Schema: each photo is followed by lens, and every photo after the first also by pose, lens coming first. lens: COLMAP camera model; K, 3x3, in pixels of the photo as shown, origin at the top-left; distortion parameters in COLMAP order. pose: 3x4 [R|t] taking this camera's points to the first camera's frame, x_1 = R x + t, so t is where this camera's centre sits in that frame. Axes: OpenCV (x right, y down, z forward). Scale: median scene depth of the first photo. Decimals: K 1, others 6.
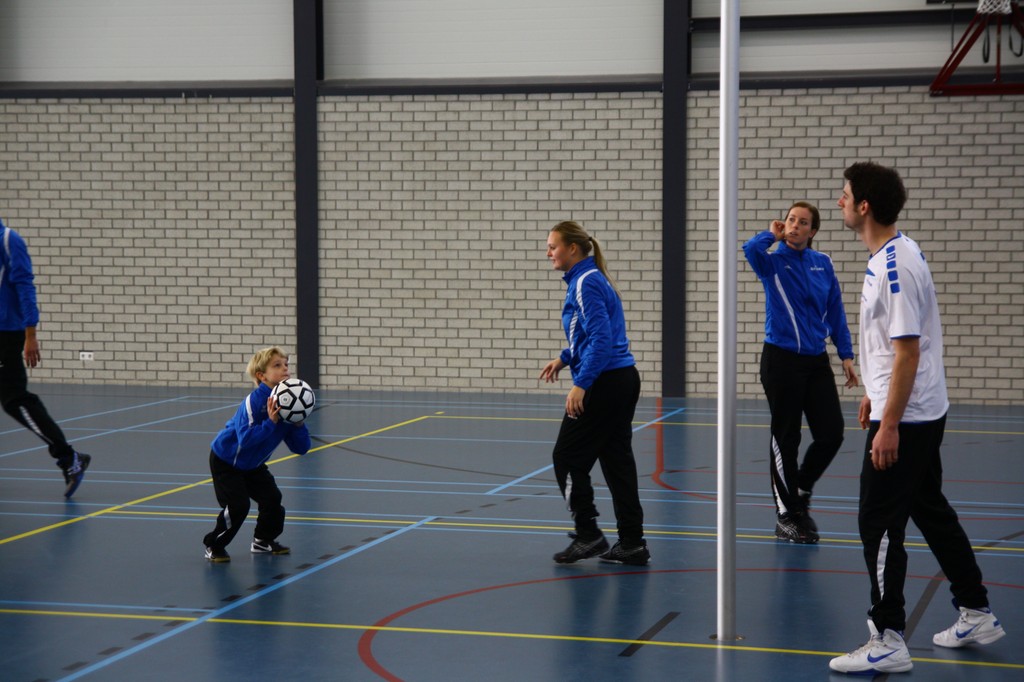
lens RADIAL K [[2303.5, 0, 511.8], [0, 2303.5, 340.8], [0, 0, 1]] dist [0.221426, 0.000000]
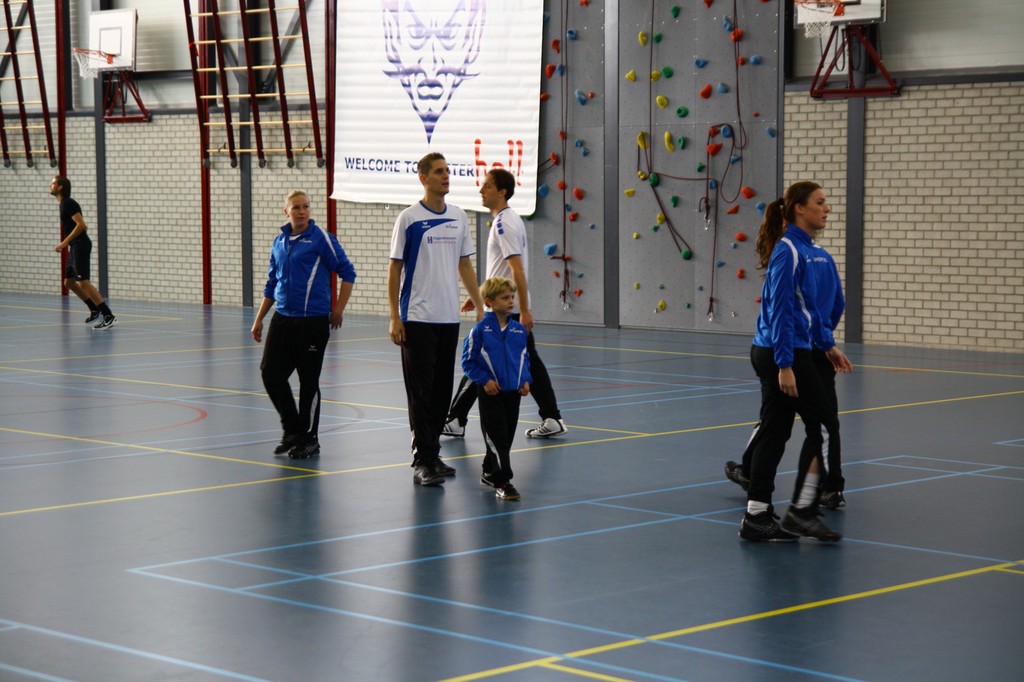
lens RADIAL K [[2303.5, 0, 511.8], [0, 2303.5, 341.4], [0, 0, 1]] dist [0.221426, 0.000000]
pose [[0.877699, 0.031501, -0.478175, 0.491186], [-0.026837, 0.999502, 0.016586, 0.008136], [0.478460, -0.001725, 0.878108, -0.144494]]
